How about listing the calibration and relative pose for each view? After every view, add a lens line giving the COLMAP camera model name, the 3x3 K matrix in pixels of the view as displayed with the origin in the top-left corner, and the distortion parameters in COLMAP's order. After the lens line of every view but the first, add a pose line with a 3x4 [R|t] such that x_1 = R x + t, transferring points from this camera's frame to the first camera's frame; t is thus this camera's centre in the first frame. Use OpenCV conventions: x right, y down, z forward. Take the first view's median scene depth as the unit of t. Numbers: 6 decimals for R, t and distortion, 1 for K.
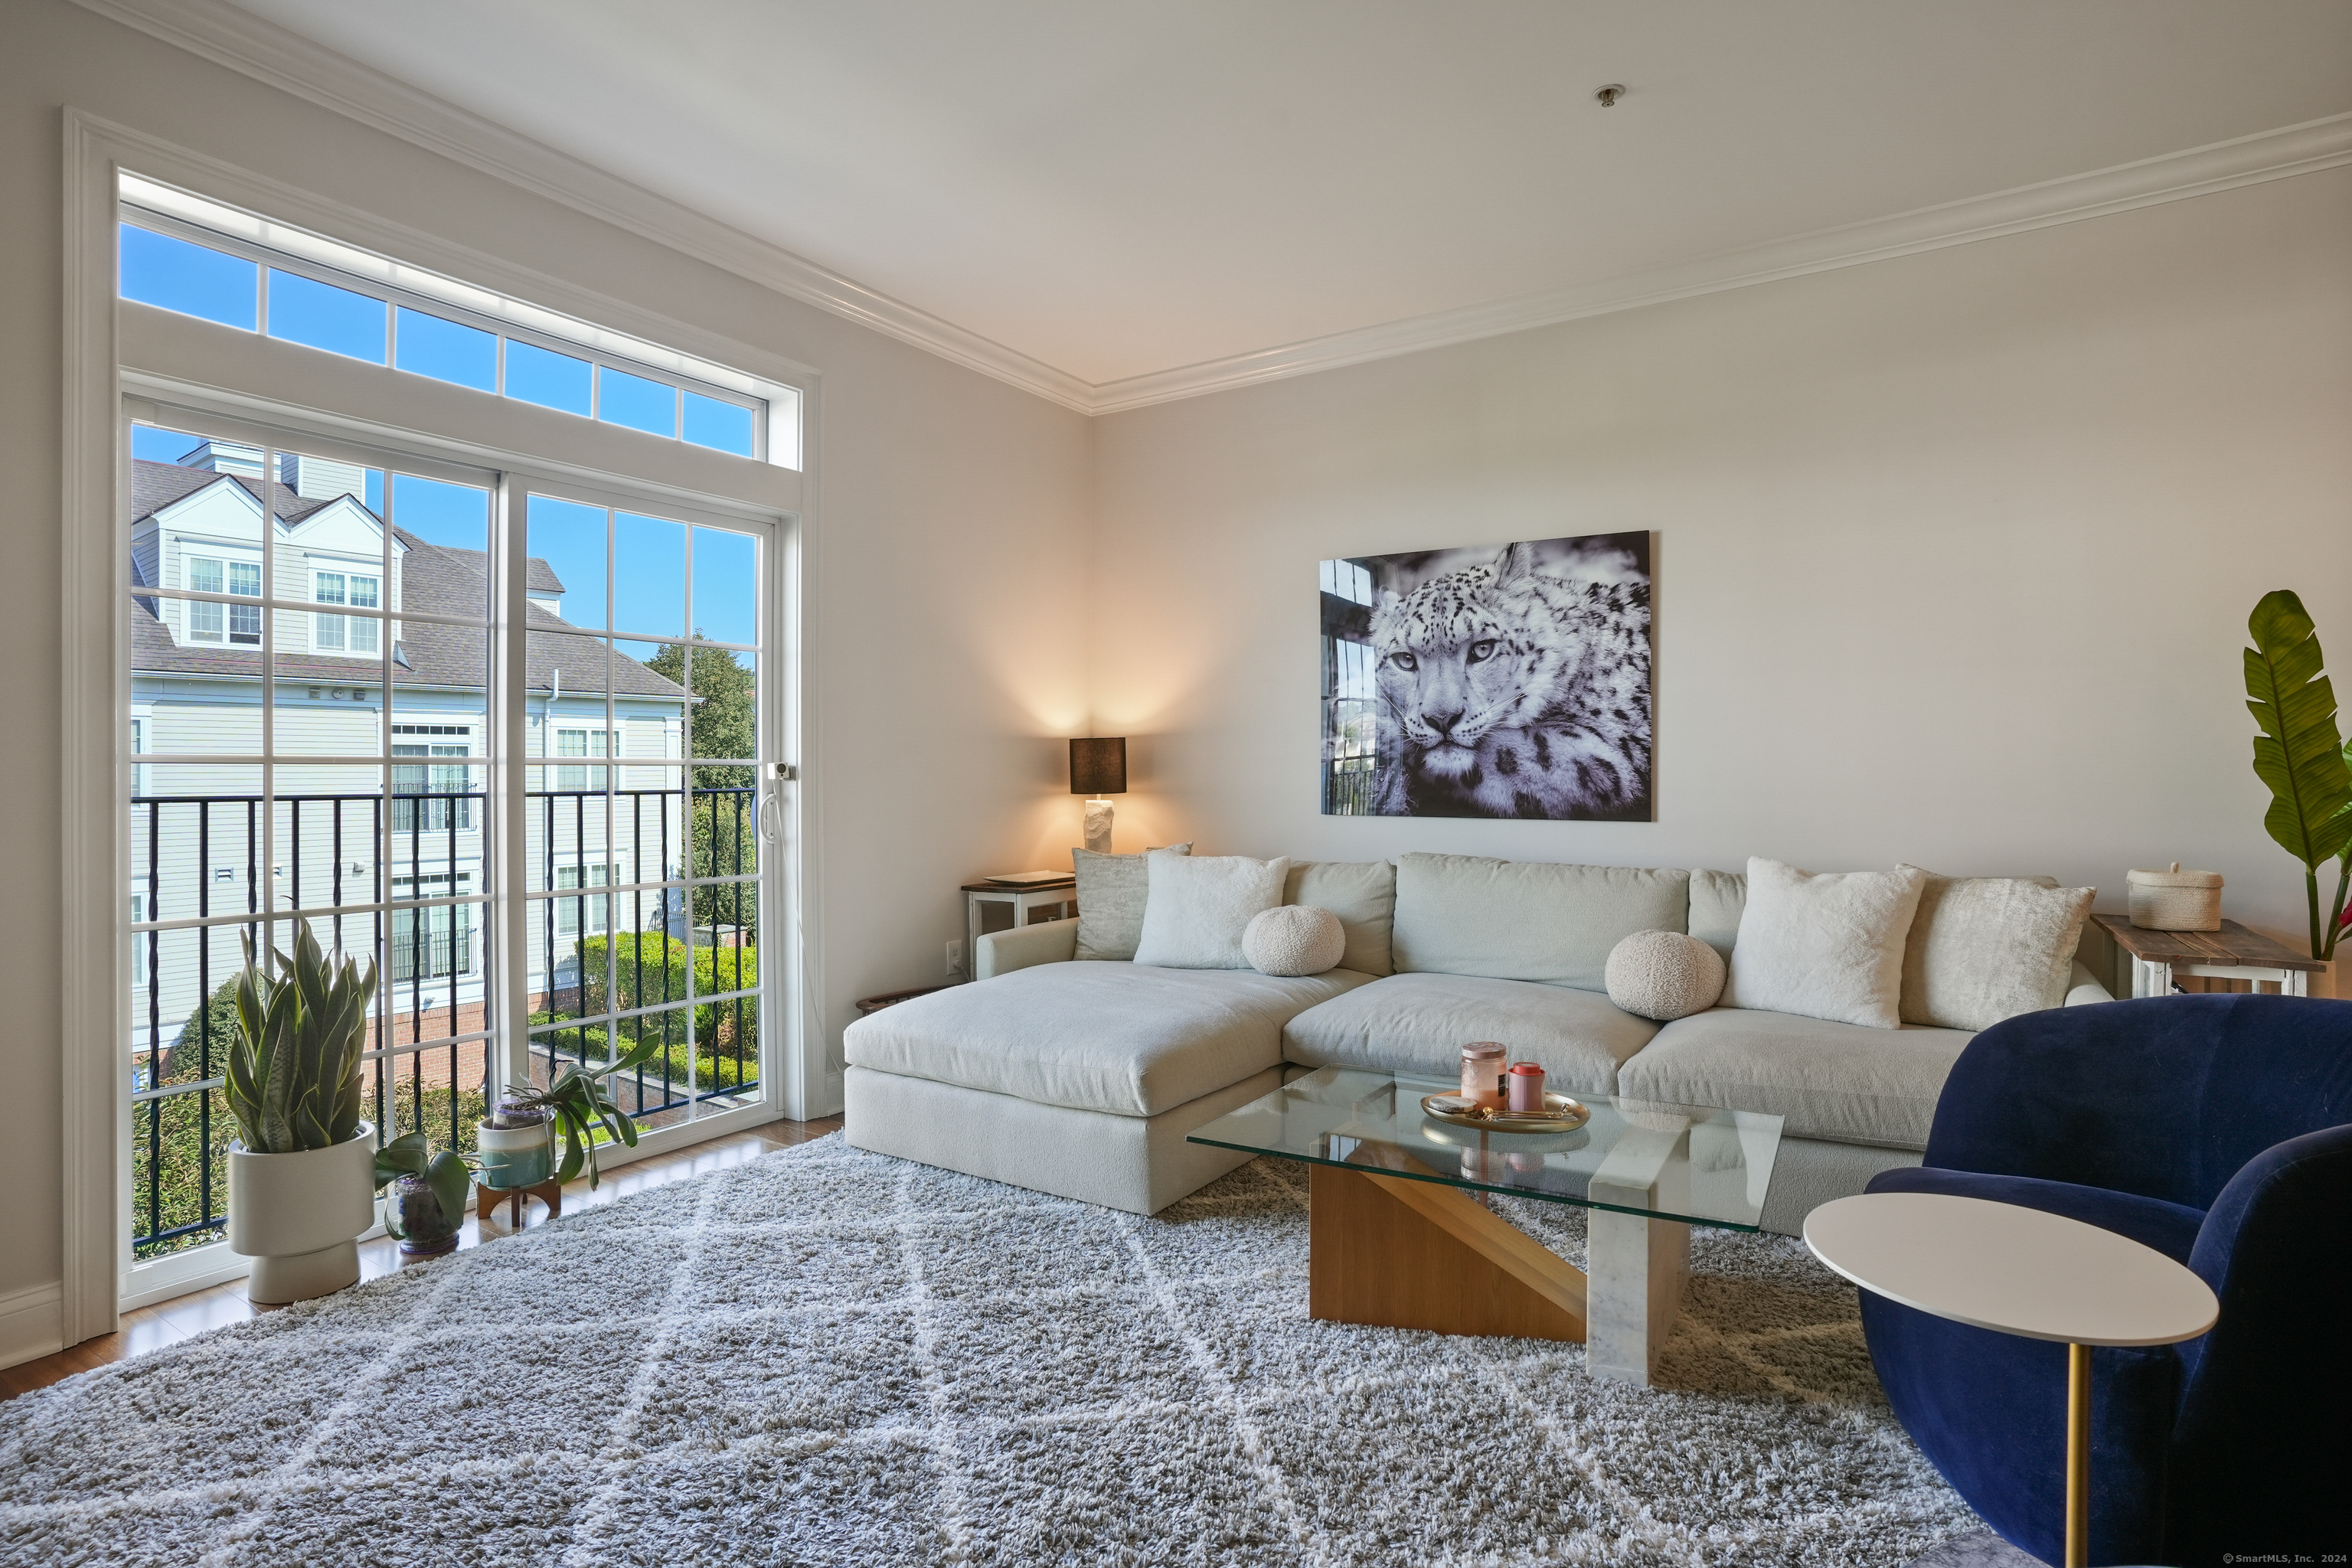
lens RADIAL K [[1187.4, 0, 1186.6], [0, 1187.4, 767.2], [0, 0, 1]] dist [-0.065871, 0.025350]
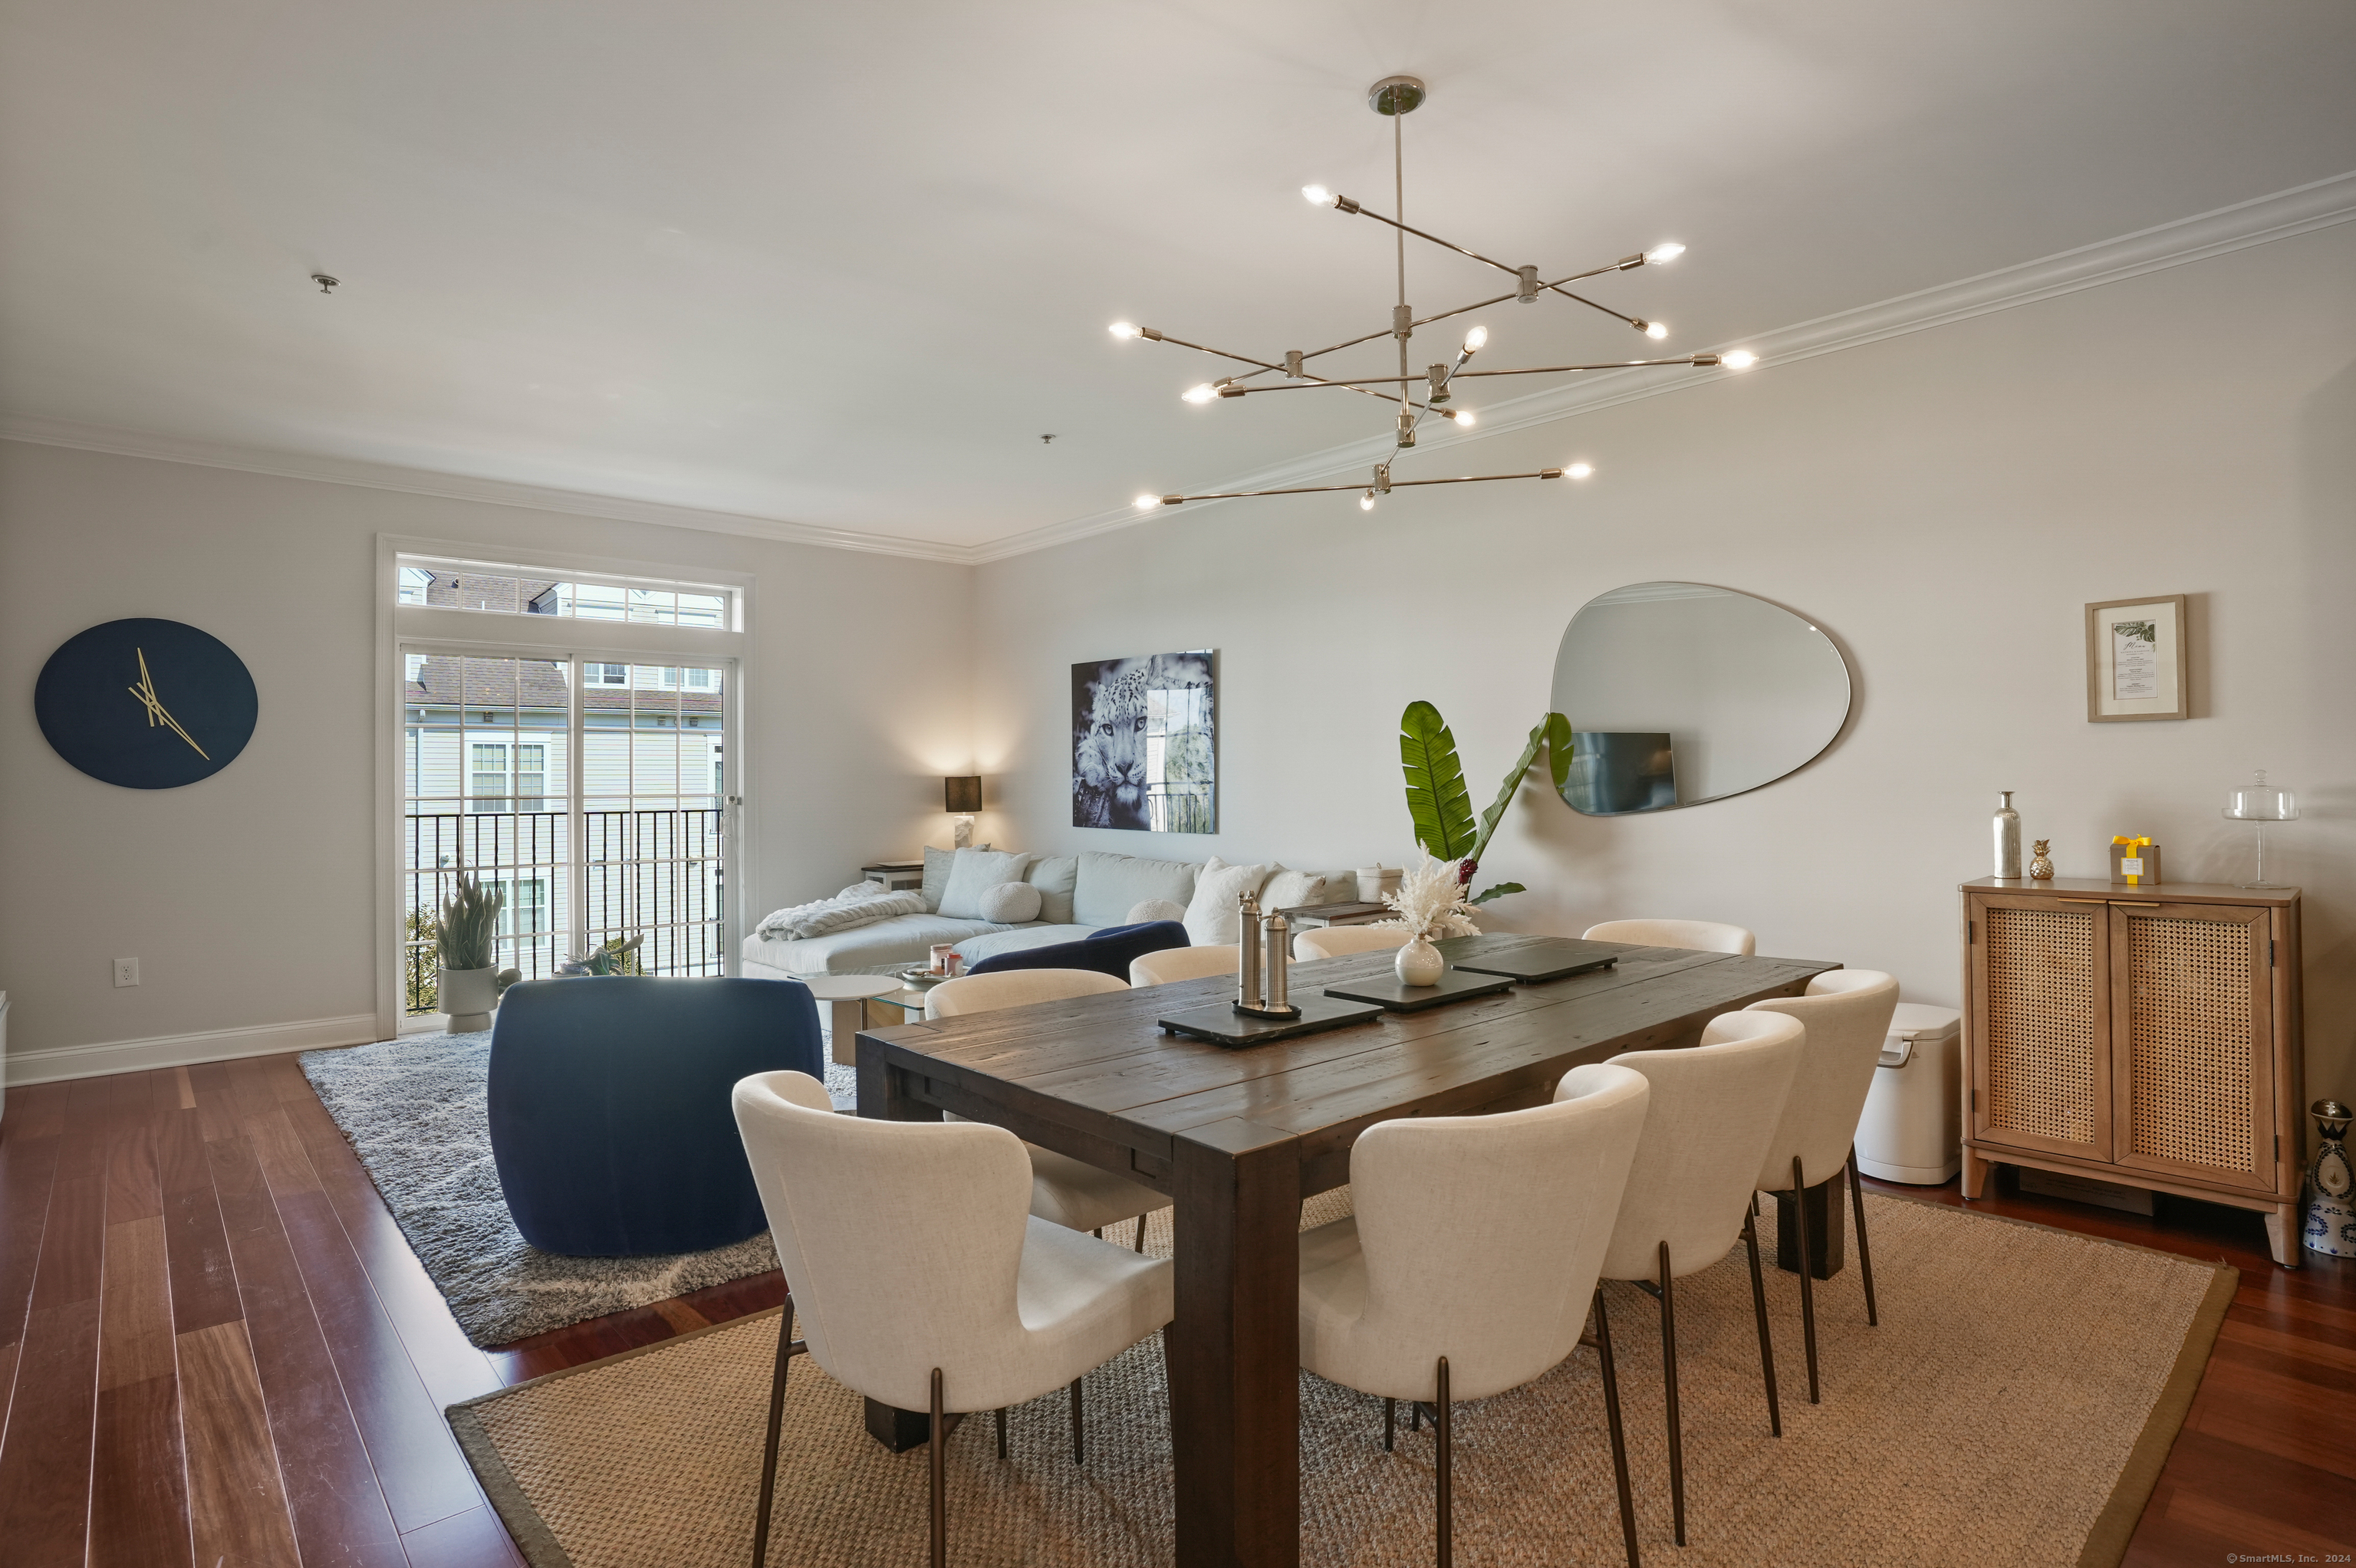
lens RADIAL K [[1189.3, 0, 1183.1], [0, 1189.3, 766.0], [0, 0, 1]] dist [-0.065871, 0.025350]
pose [[0.965158, -0.003897, -0.261639, 0.738569], [0.002214, 0.999975, -0.006725, -0.032516], [0.261658, 0.005911, 0.965142, -0.522243]]
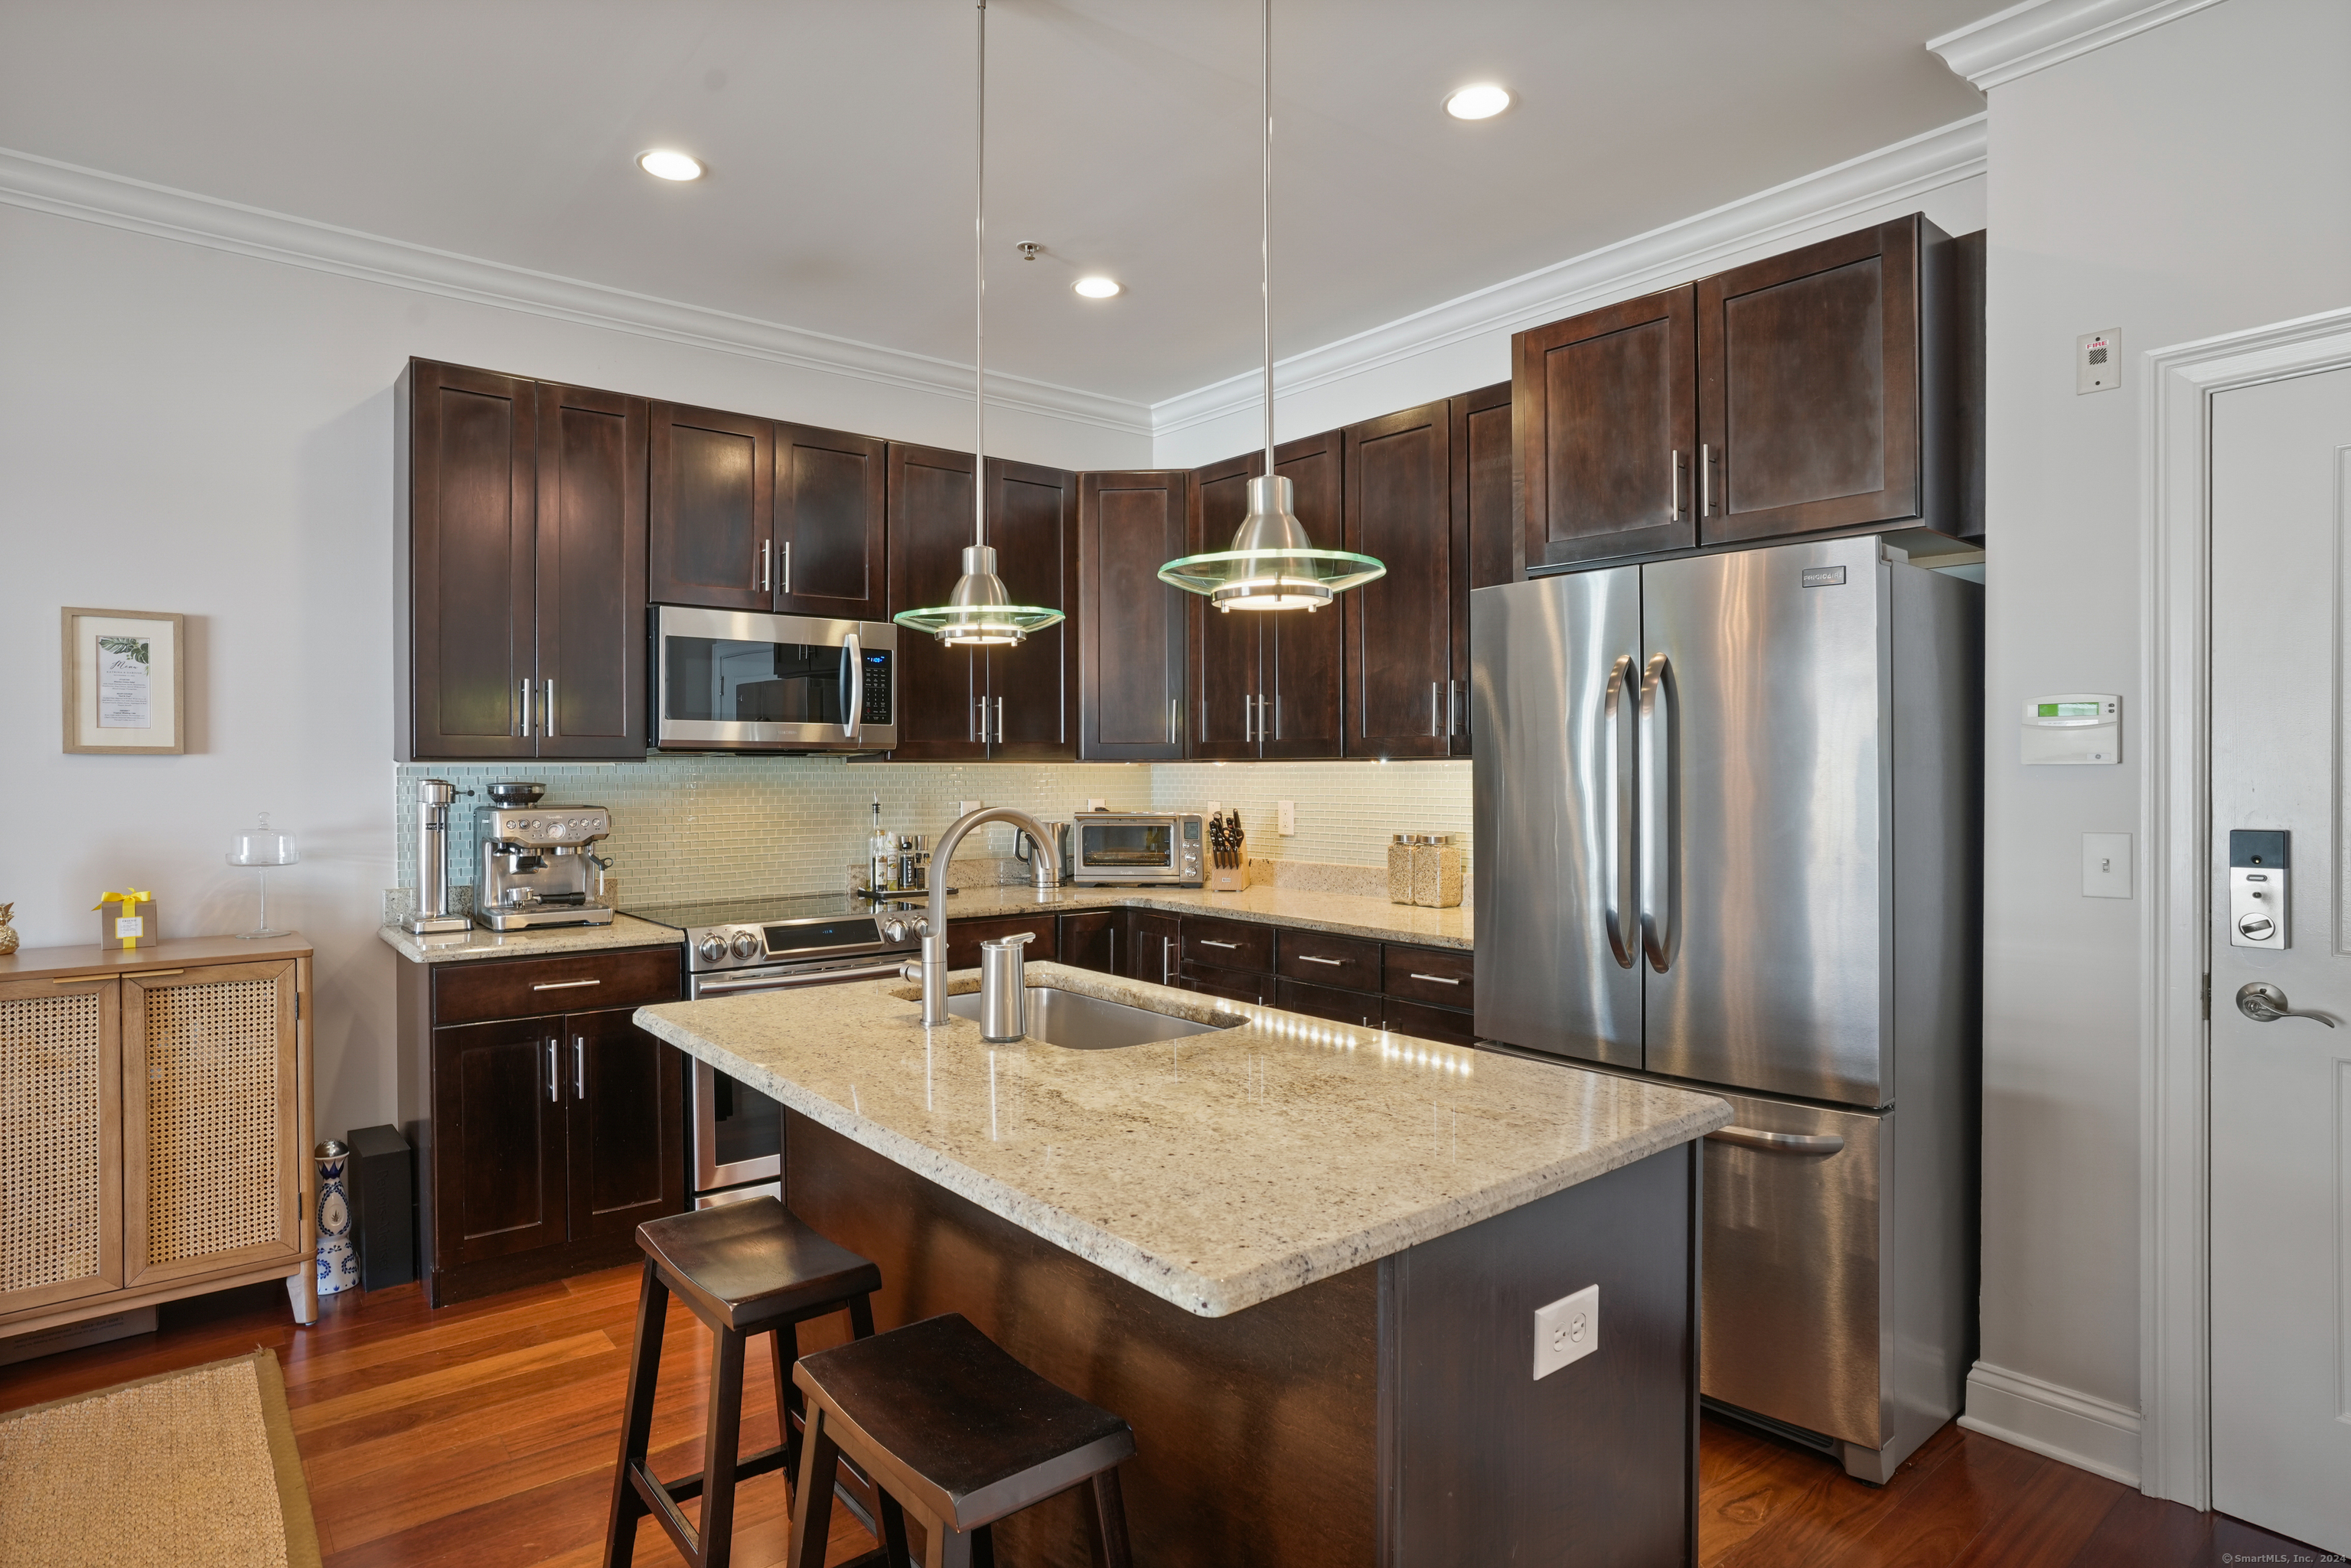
lens RADIAL K [[1253.9, 0, 1179.5], [0, 1253.9, 779.5], [0, 0, 1]] dist [-0.035629, 0.014349]
pose [[0.308623, 0.002523, 0.951181, 0.668194], [-0.005179, 0.999986, -0.000972, -0.055968], [-0.951170, -0.004626, 0.308631, -0.391186]]
